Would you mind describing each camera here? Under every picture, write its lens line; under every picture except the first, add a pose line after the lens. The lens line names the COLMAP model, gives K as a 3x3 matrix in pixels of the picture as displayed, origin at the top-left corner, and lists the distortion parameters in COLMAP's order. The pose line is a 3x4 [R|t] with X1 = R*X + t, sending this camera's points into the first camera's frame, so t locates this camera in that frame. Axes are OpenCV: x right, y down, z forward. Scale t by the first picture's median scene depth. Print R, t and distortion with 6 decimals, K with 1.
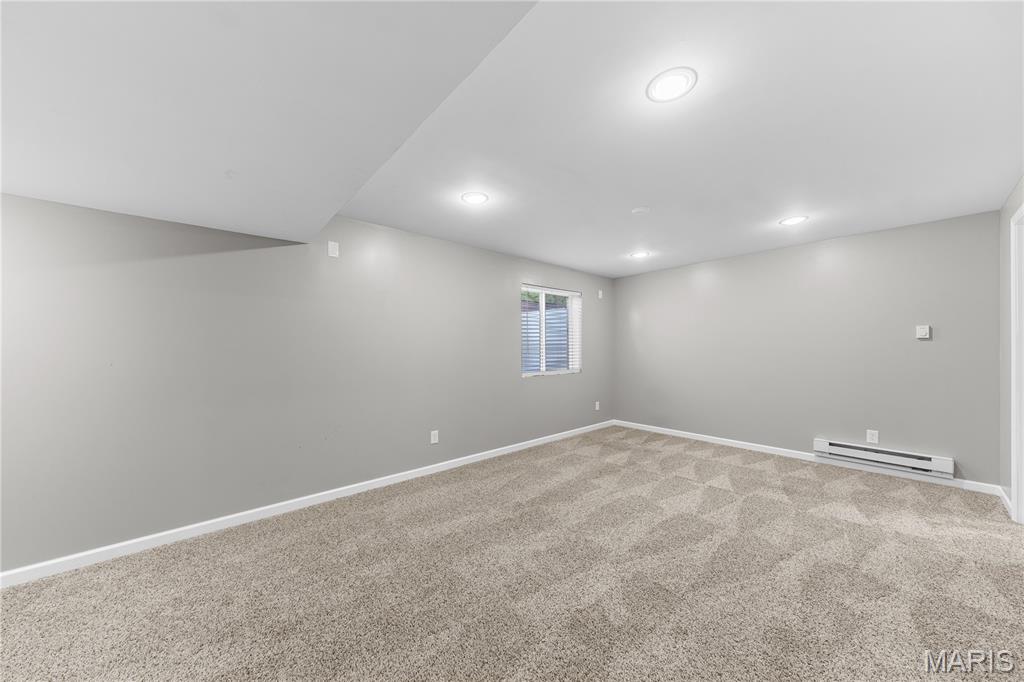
lens RADIAL K [[352.1, 0, 517.8], [0, 352.1, 344.1], [0, 0, 1]] dist [0.008496, -0.000499]
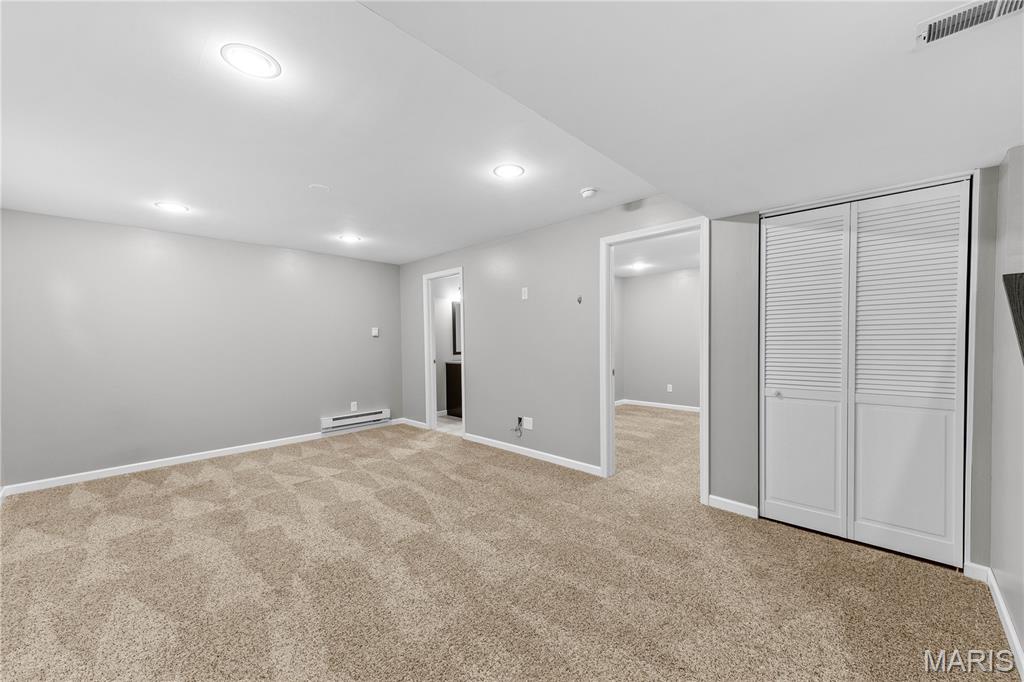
lens RADIAL K [[387.4, 0, 516.9], [0, 387.4, 345.8], [0, 0, 1]] dist [0.002554, 0.000207]
pose [[-0.085030, -0.010179, 0.996326, -0.580377], [-0.001753, 0.999948, 0.010066, 0.007212], [-0.996377, -0.000890, -0.085043, 0.510151]]
